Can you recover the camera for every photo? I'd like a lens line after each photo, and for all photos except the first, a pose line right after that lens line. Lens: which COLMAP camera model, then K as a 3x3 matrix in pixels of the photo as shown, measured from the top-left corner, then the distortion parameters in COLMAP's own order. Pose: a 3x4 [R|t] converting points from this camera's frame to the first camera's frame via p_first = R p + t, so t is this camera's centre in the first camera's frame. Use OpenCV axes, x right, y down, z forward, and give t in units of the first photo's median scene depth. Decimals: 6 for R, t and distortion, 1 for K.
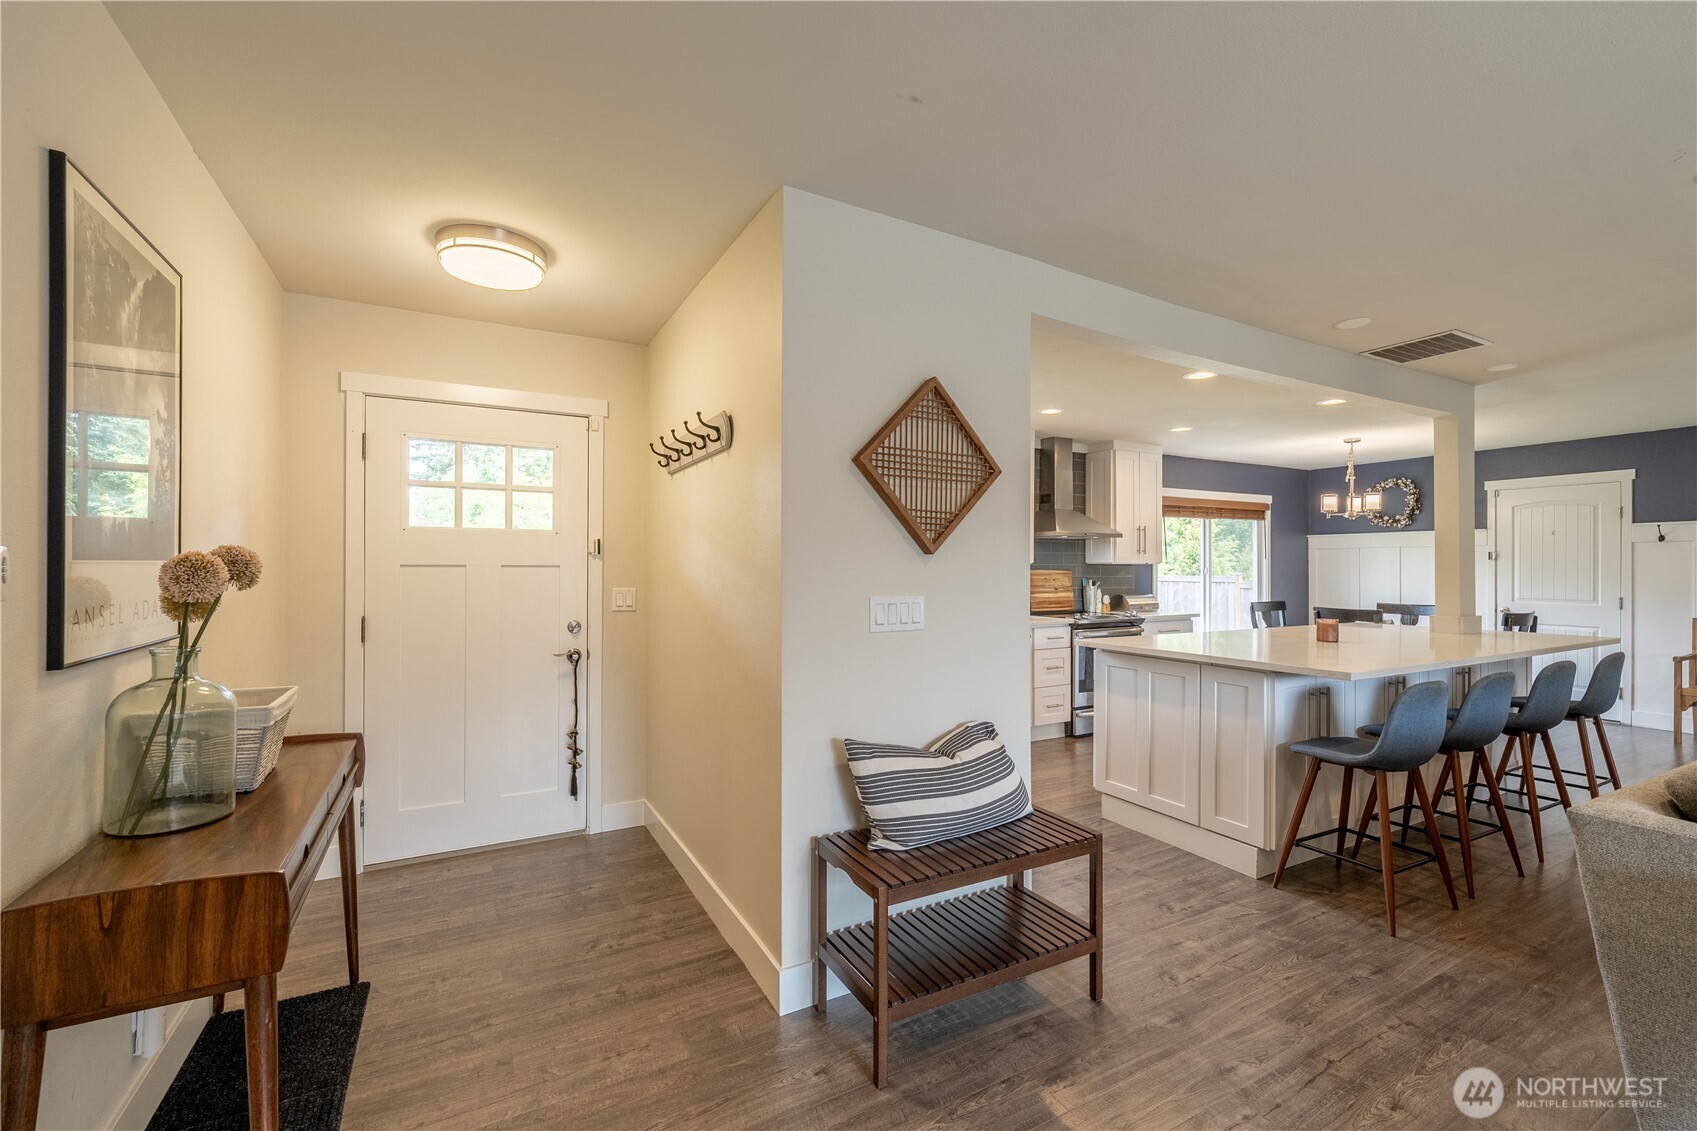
lens RADIAL K [[706.7, 0, 846.6], [0, 706.7, 566.9], [0, 0, 1]] dist [-0.004987, -0.000276]
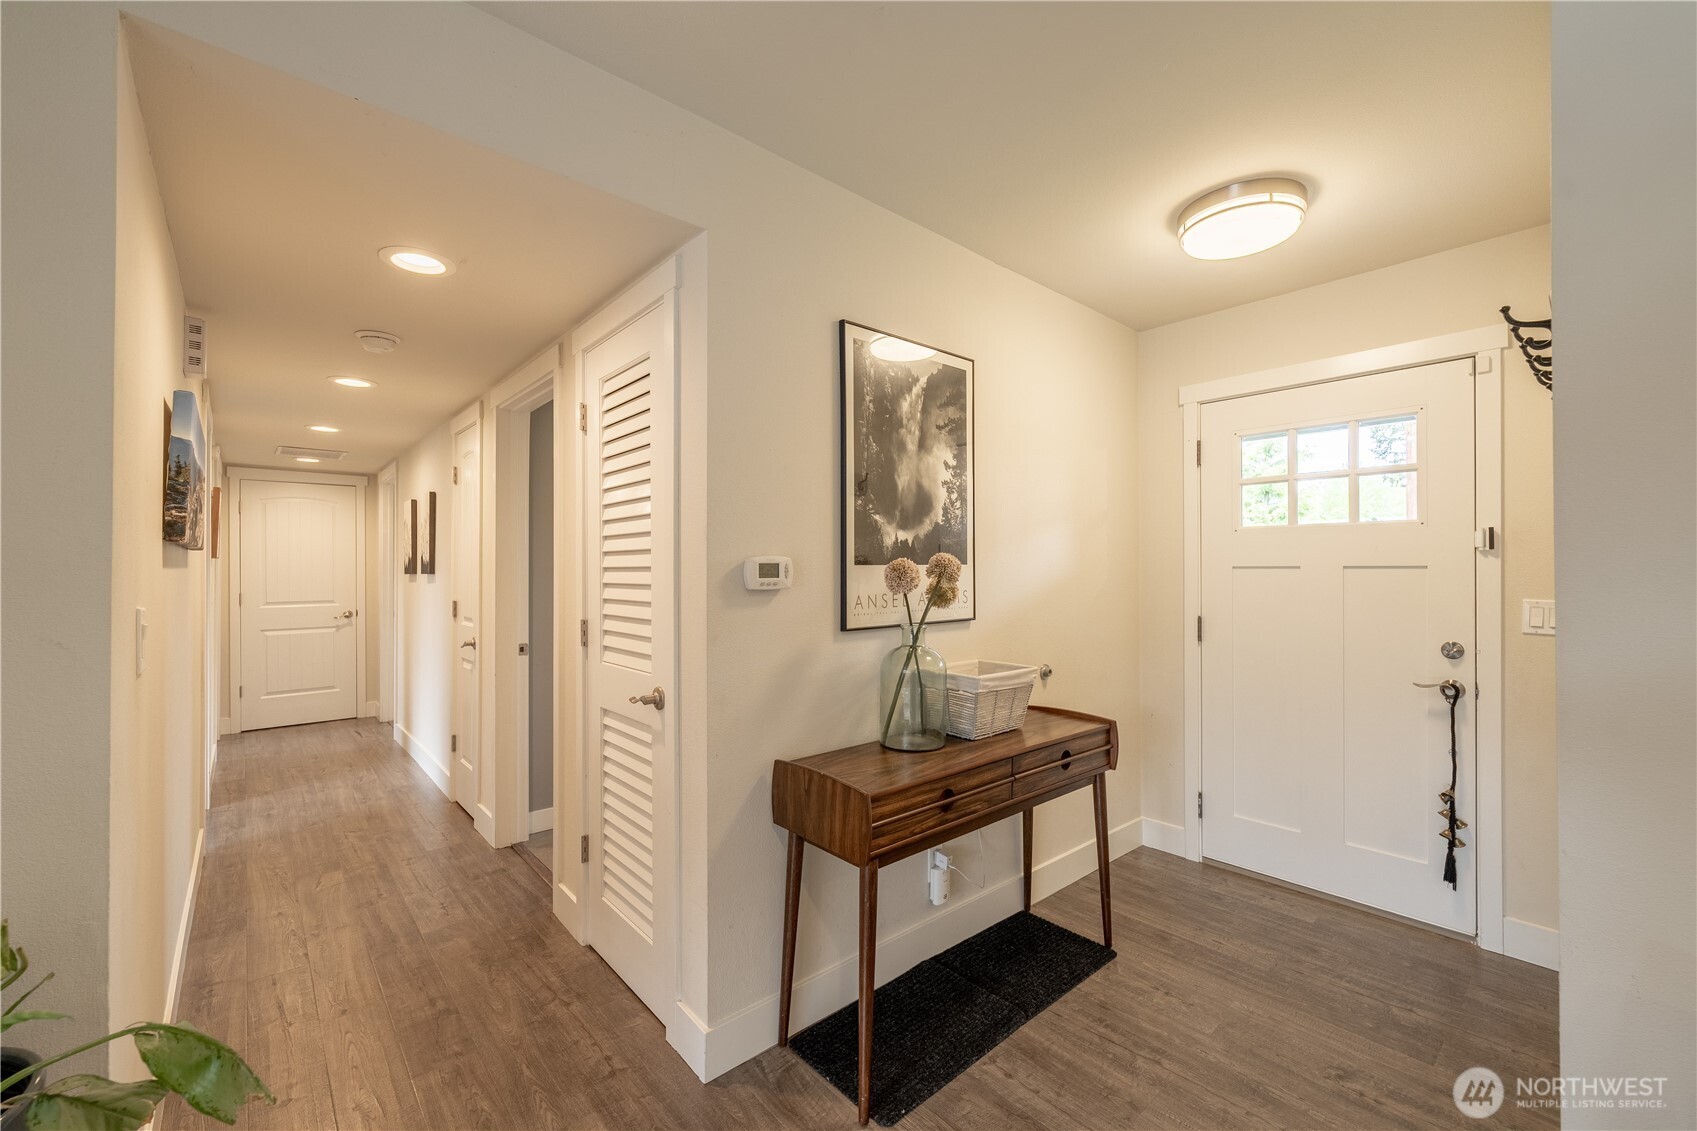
lens RADIAL K [[685.5, 0, 847.0], [0, 685.5, 566.5], [0, 0, 1]] dist [0.000084, -0.000761]
pose [[0.216109, -0.005891, -0.976351, 0.170226], [0.002936, 0.999981, -0.005384, 0.000638], [0.976365, -0.001703, 0.216122, 0.239728]]
